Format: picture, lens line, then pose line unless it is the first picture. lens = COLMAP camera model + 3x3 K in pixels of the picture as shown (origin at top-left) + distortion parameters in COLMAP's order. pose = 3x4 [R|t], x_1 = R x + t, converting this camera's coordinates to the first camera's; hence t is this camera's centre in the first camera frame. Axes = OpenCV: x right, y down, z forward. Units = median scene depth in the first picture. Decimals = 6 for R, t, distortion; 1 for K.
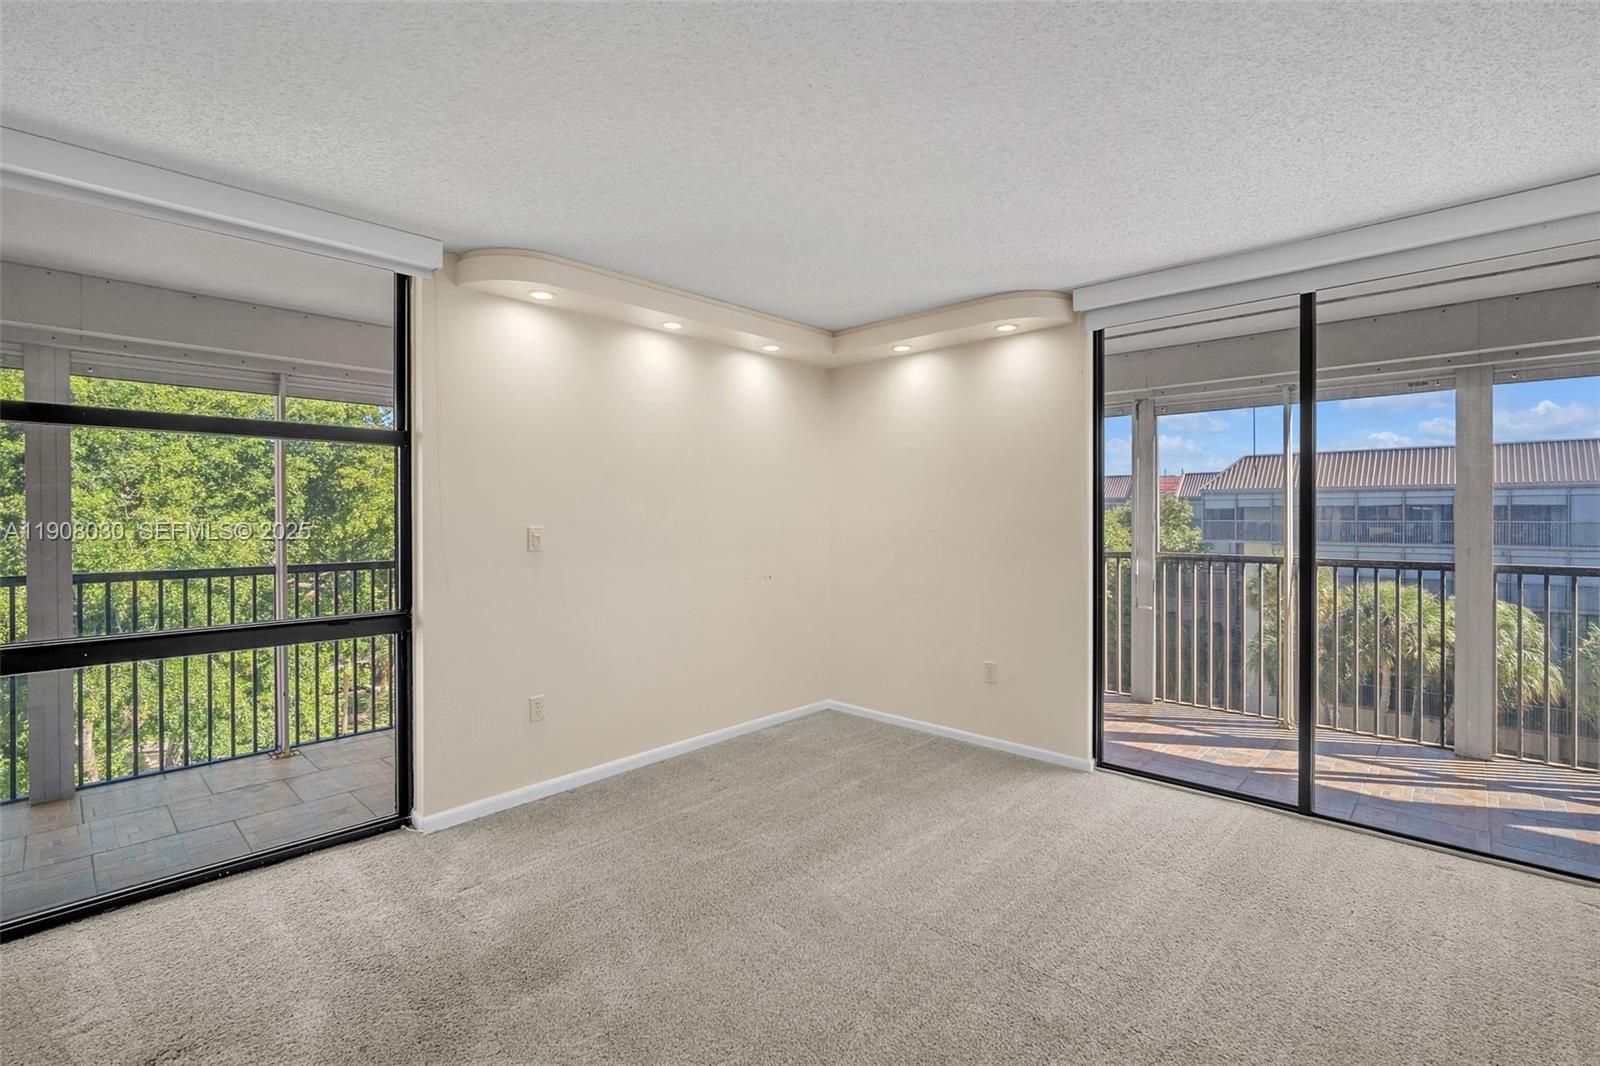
lens RADIAL K [[712.6, 0, 804.7], [0, 712.6, 513.6], [0, 0, 1]] dist [-0.008810, 0.001141]
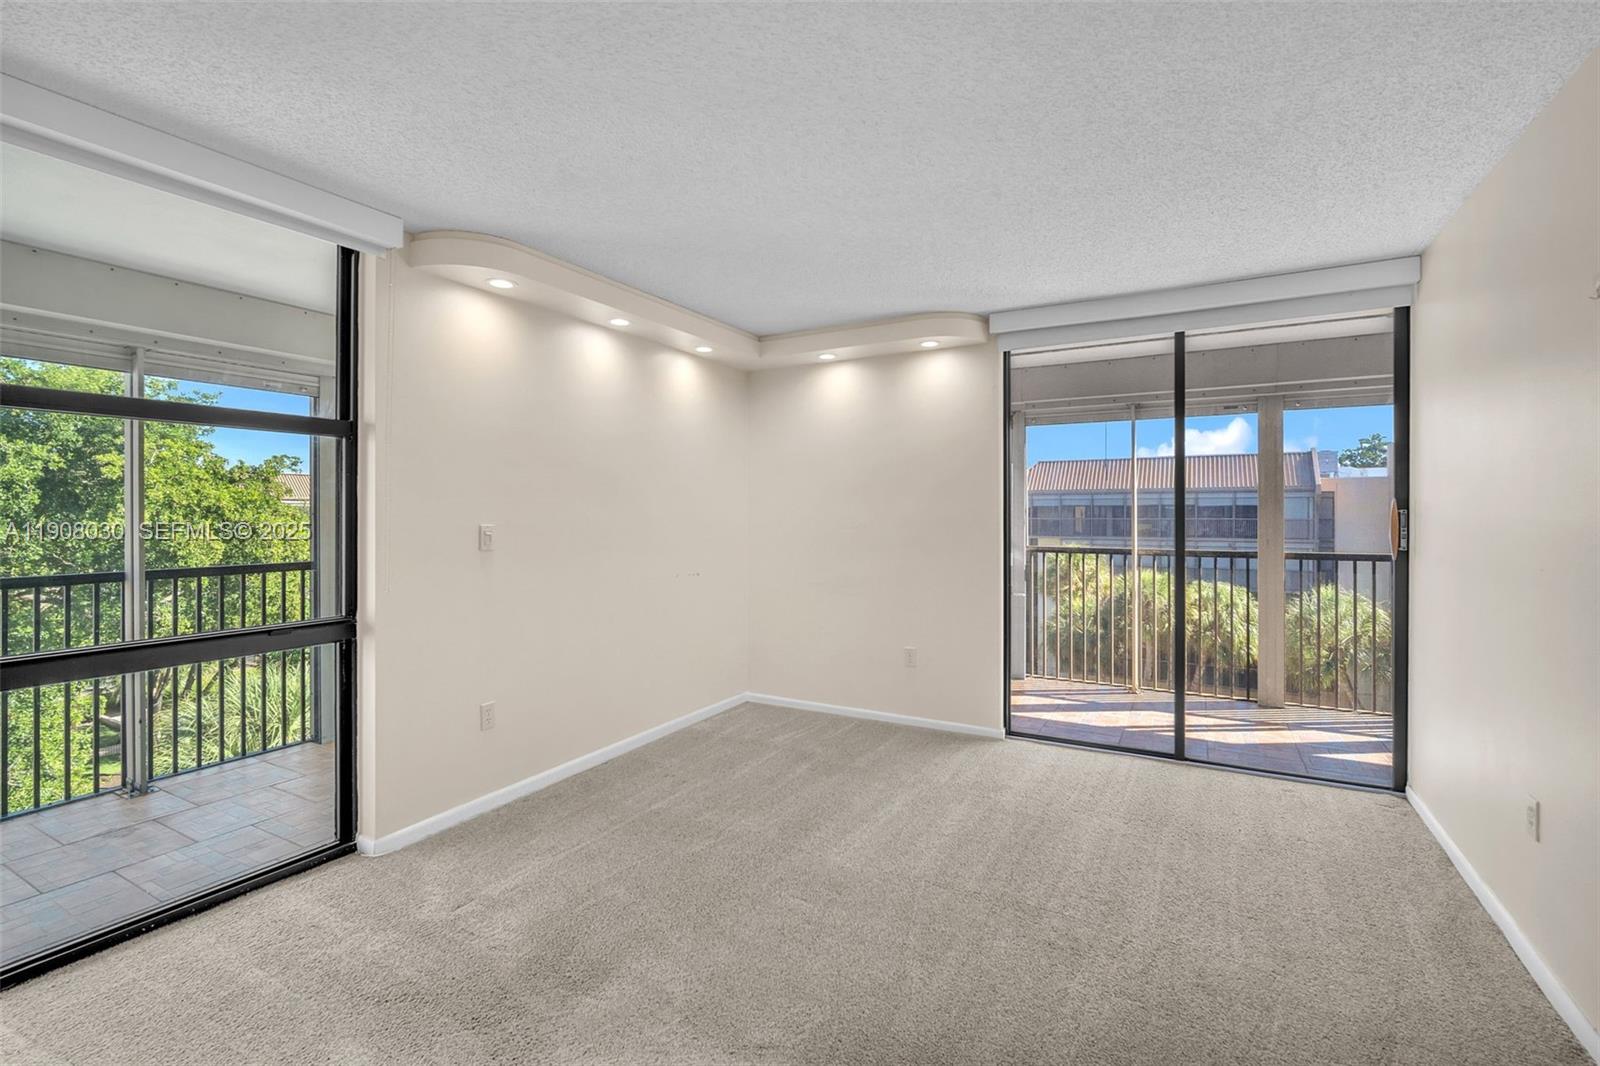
lens RADIAL K [[705.2, 0, 801.5], [0, 705.2, 507.4], [0, 0, 1]] dist [-0.008416, 0.001208]
pose [[0.971305, 0.002327, 0.237826, -0.193696], [-0.000557, 0.999972, -0.007512, 0.002002], [-0.237837, 0.007165, 0.971279, -0.016437]]
